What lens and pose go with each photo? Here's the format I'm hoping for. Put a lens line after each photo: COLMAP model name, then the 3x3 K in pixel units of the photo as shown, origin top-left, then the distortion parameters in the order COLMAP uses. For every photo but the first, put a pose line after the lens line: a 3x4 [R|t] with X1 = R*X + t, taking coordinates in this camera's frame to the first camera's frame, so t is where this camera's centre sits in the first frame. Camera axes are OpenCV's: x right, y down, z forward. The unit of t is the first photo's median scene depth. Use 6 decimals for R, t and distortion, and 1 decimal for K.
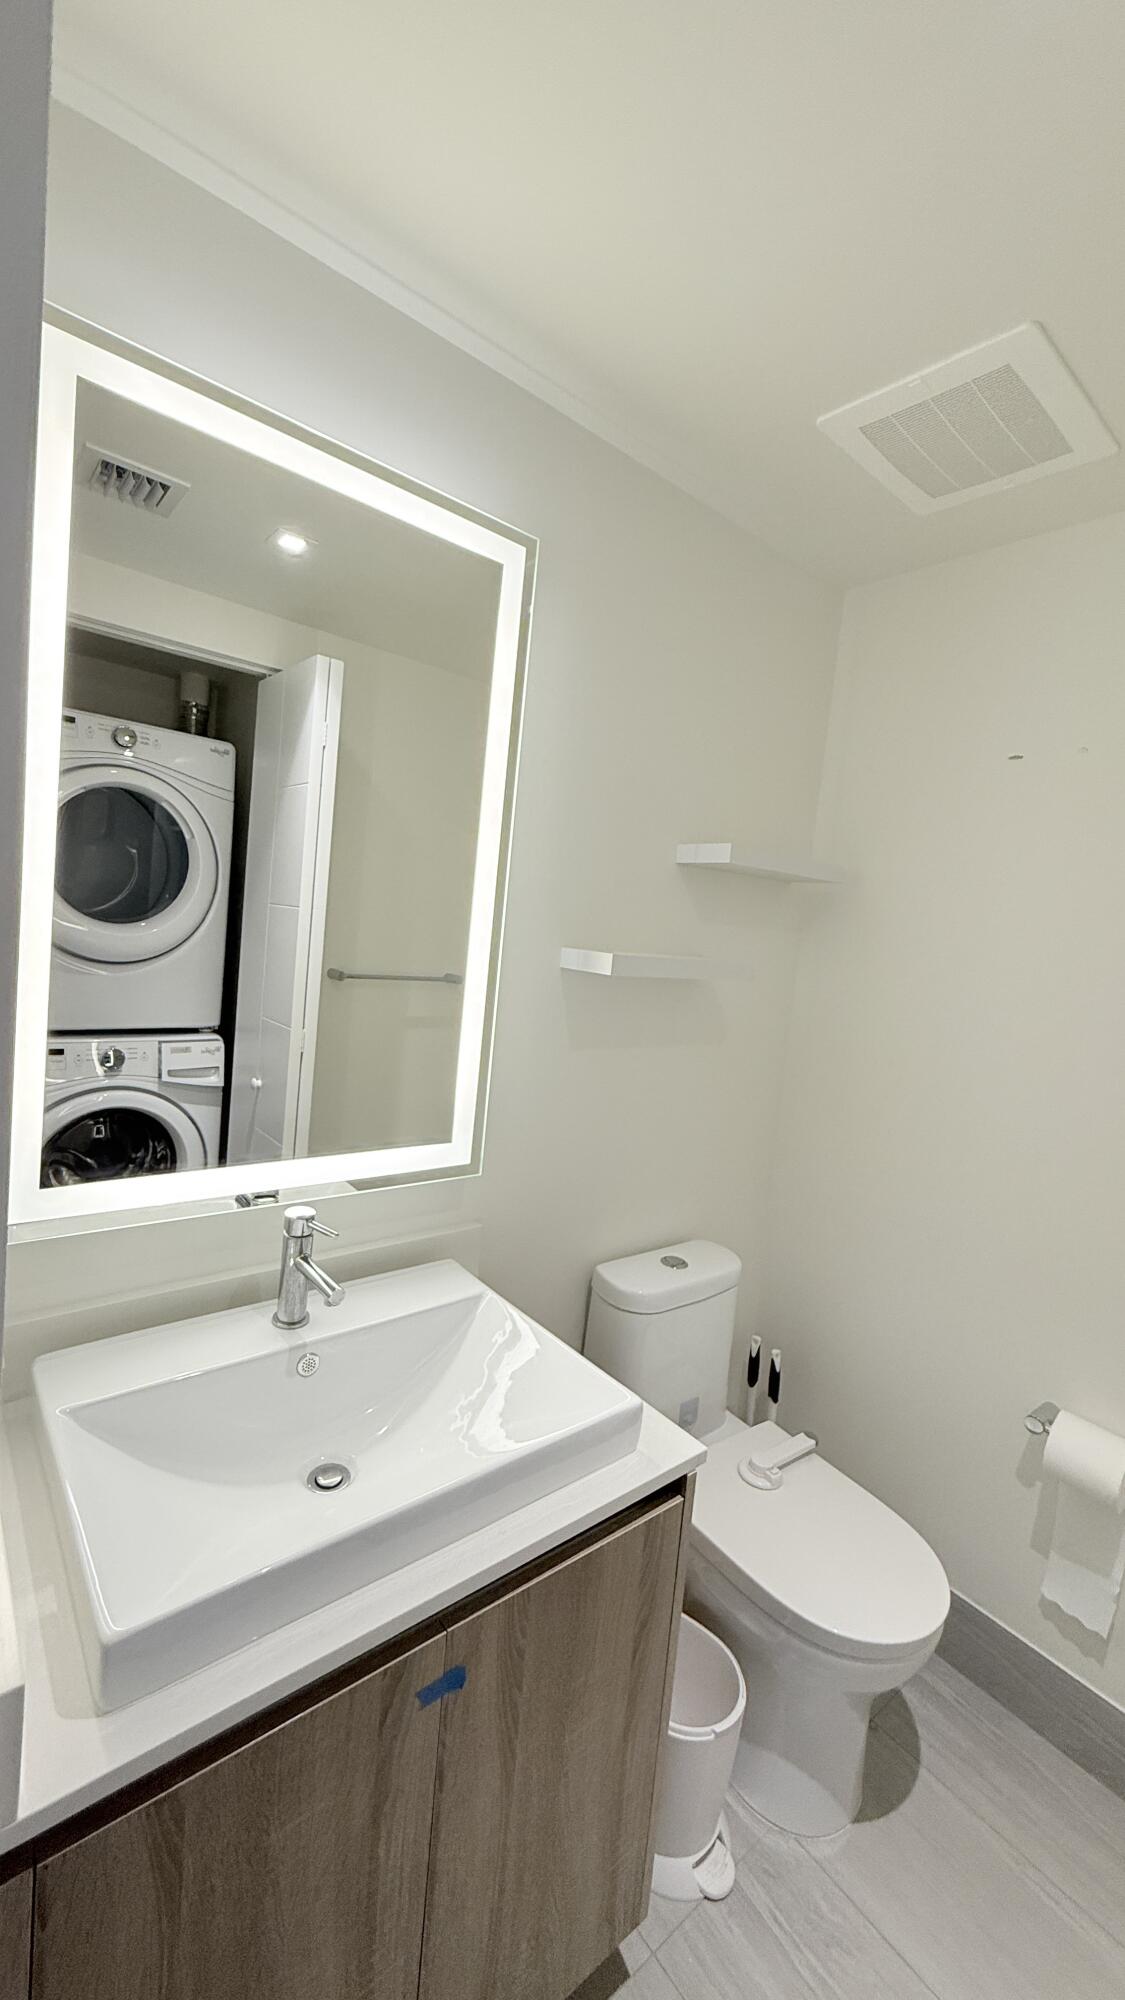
lens RADIAL K [[790.3, 0, 563.2], [0, 790.3, 985.4], [0, 0, 1]] dist [0.000017, 0.000156]
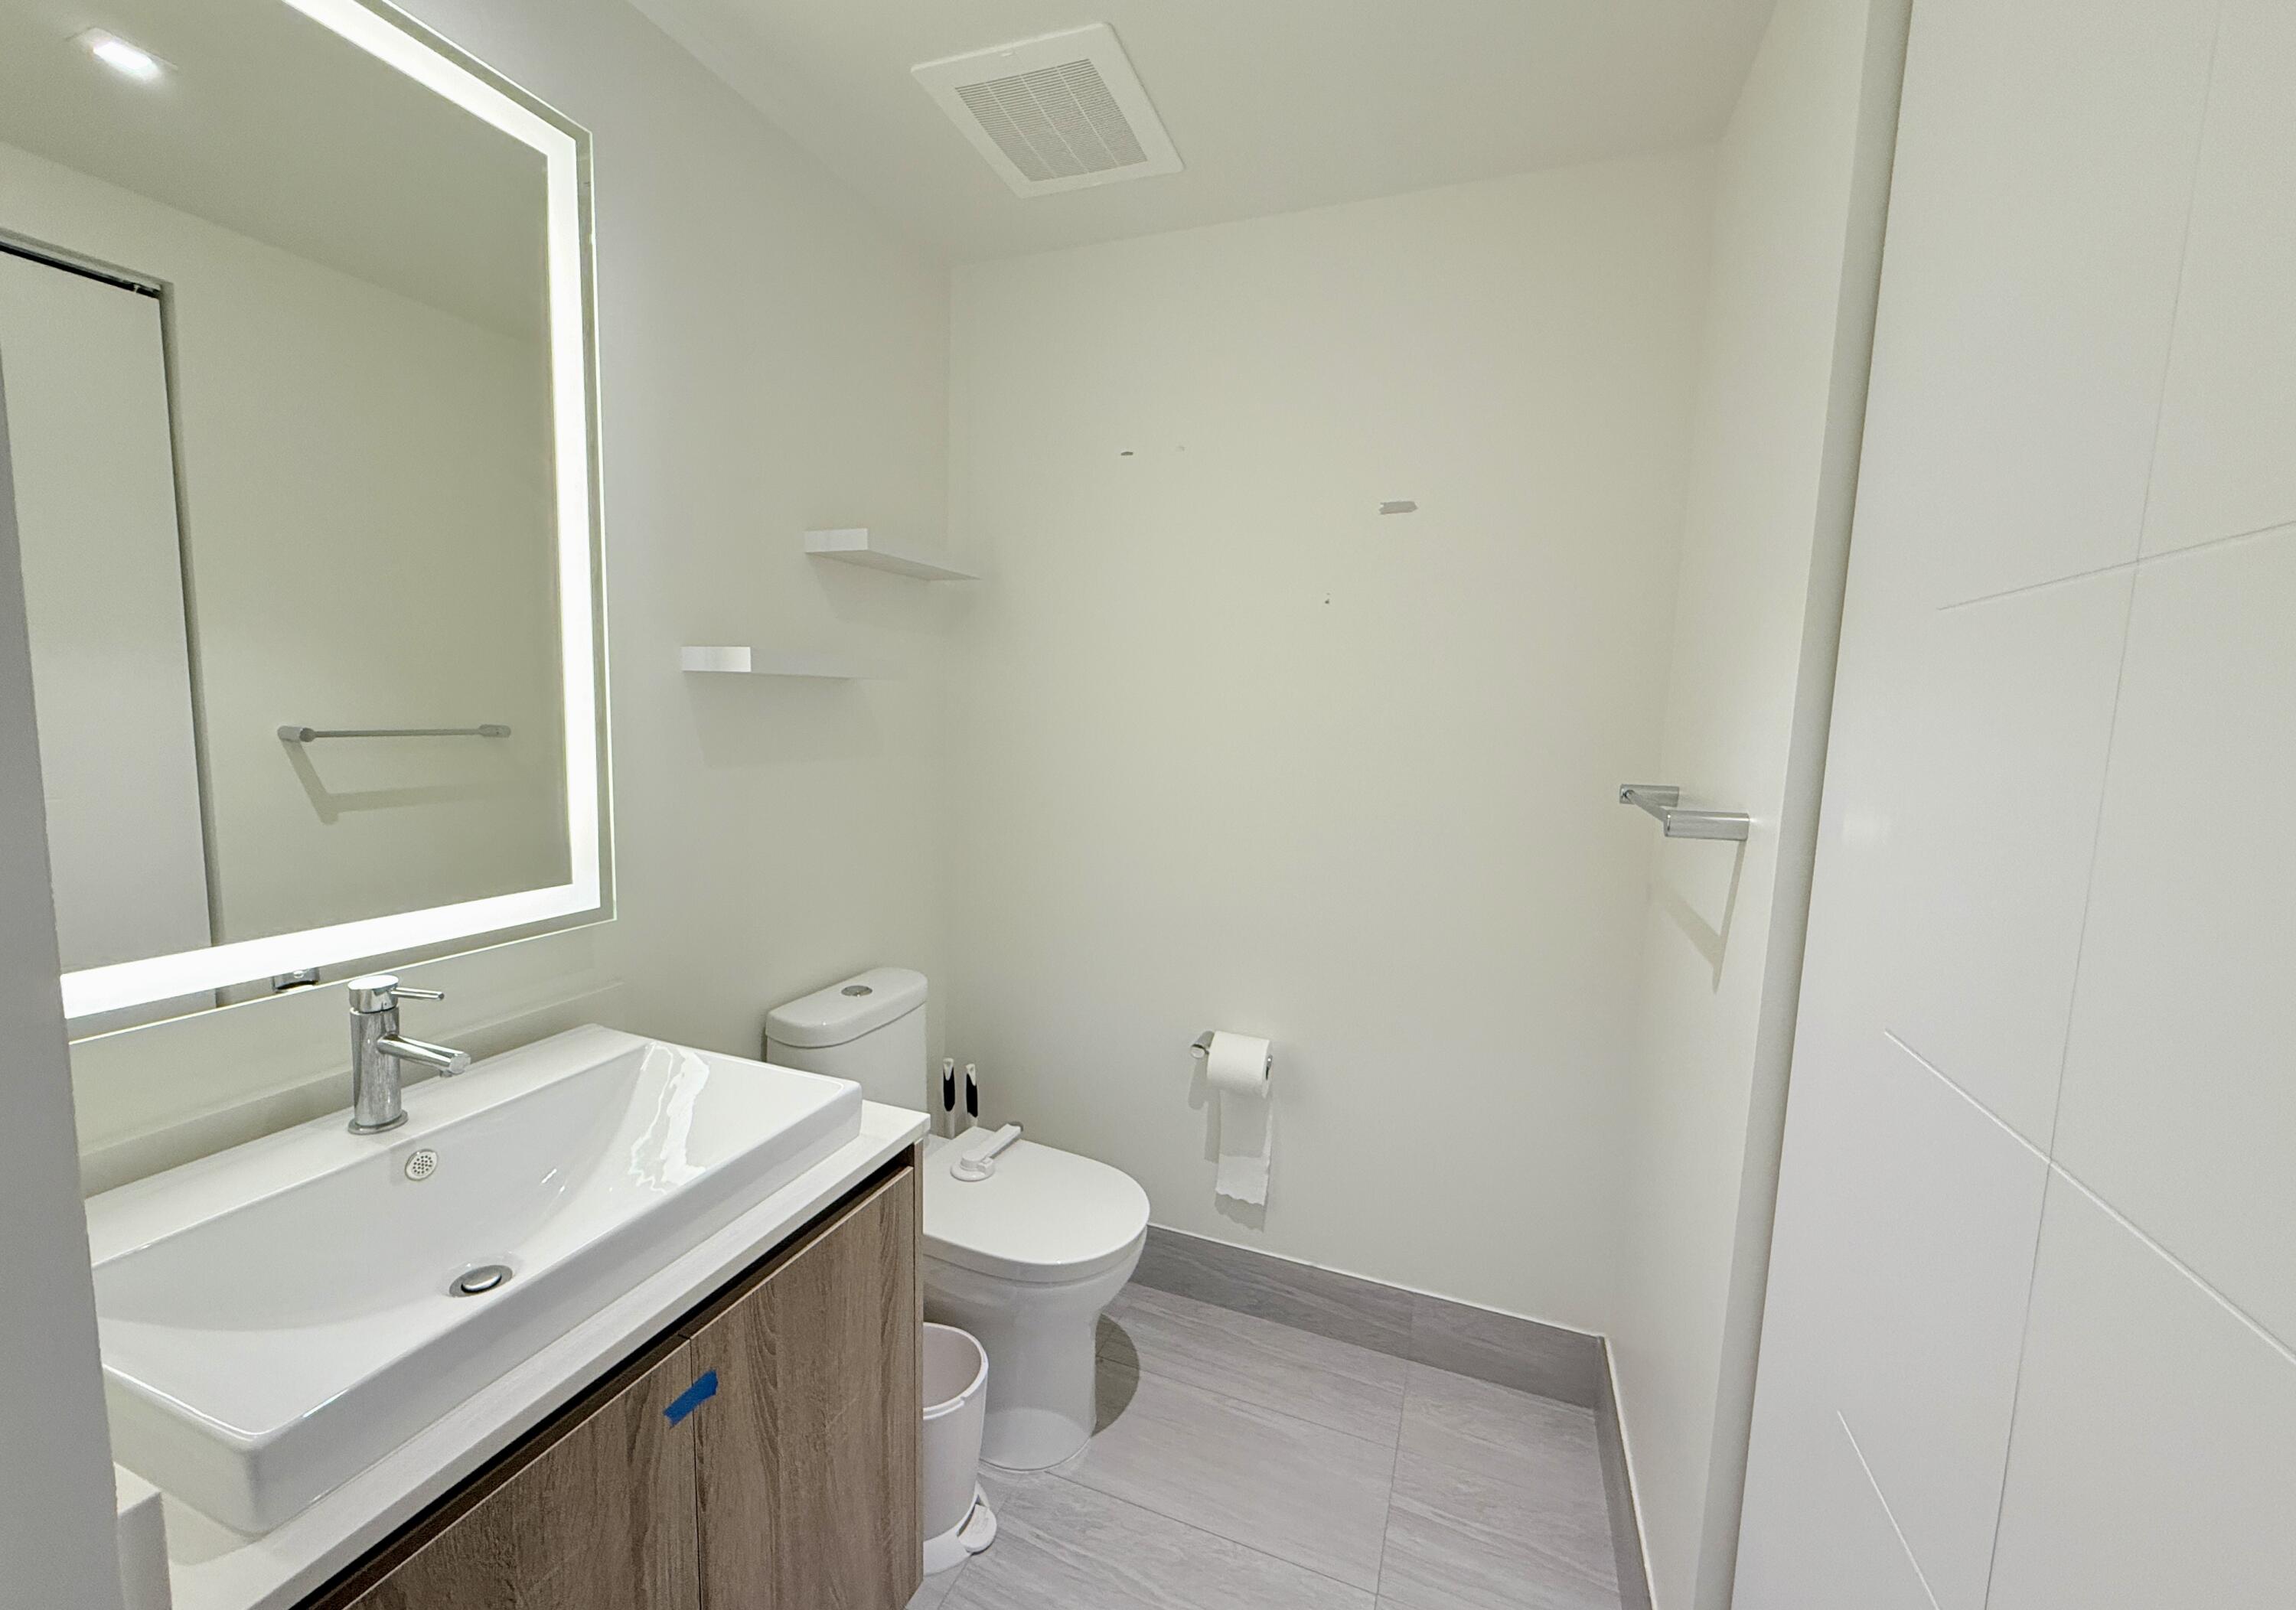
lens RADIAL K [[913.9, 0, 1134.3], [0, 913.9, 800.6], [0, 0, 1]] dist [-0.001910, -0.000263]
pose [[0.868219, -0.122669, 0.480779, -0.086314], [0.095106, 0.992134, 0.081392, 0.099146], [-0.486981, -0.024941, 0.873056, -0.113521]]
